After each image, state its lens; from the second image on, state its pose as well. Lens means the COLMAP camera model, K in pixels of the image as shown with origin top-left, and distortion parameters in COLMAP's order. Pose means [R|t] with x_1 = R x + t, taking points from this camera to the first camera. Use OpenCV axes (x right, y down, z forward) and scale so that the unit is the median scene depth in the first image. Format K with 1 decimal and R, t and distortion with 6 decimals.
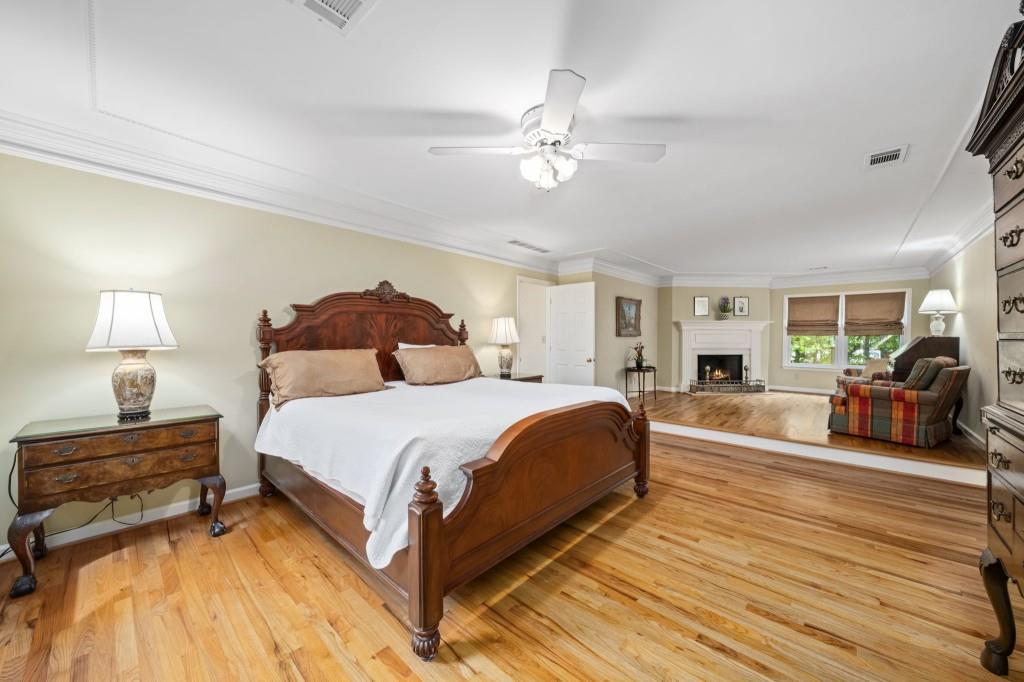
lens RADIAL K [[368.7, 0, 513.9], [0, 368.7, 338.2], [0, 0, 1]] dist [0.000289, 0.000031]
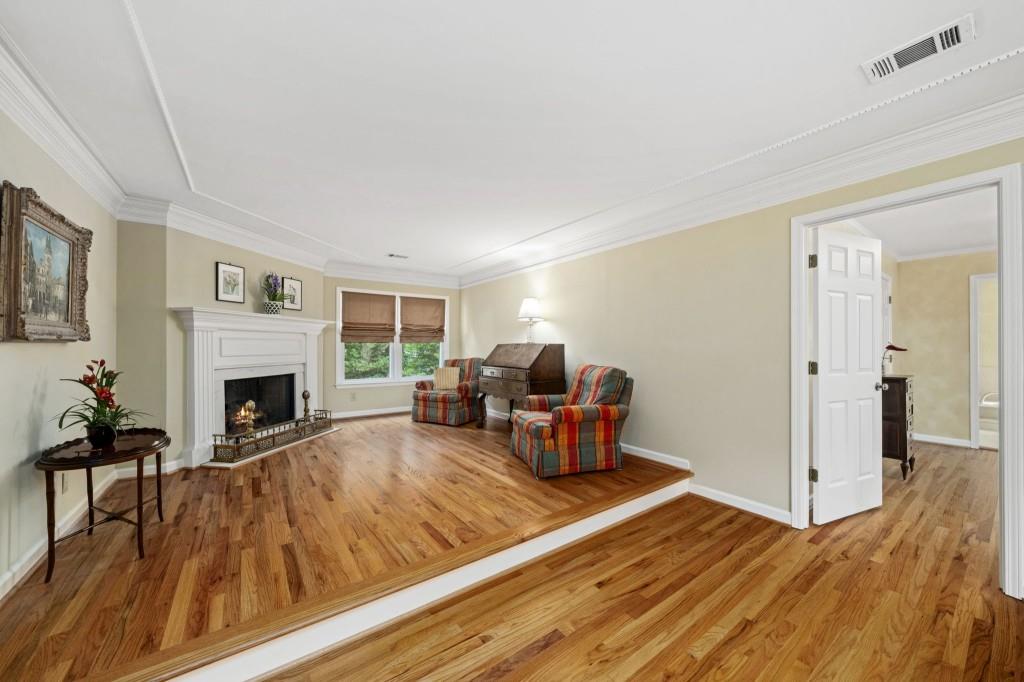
lens RADIAL K [[373.8, 0, 514.2], [0, 373.8, 342.7], [0, 0, 1]] dist [-0.000059, 0.000134]
pose [[0.203490, 0.005706, 0.979060, 0.093131], [0.004119, 0.999969, -0.006684, -0.000324], [-0.979068, 0.005393, 0.203460, 0.556906]]
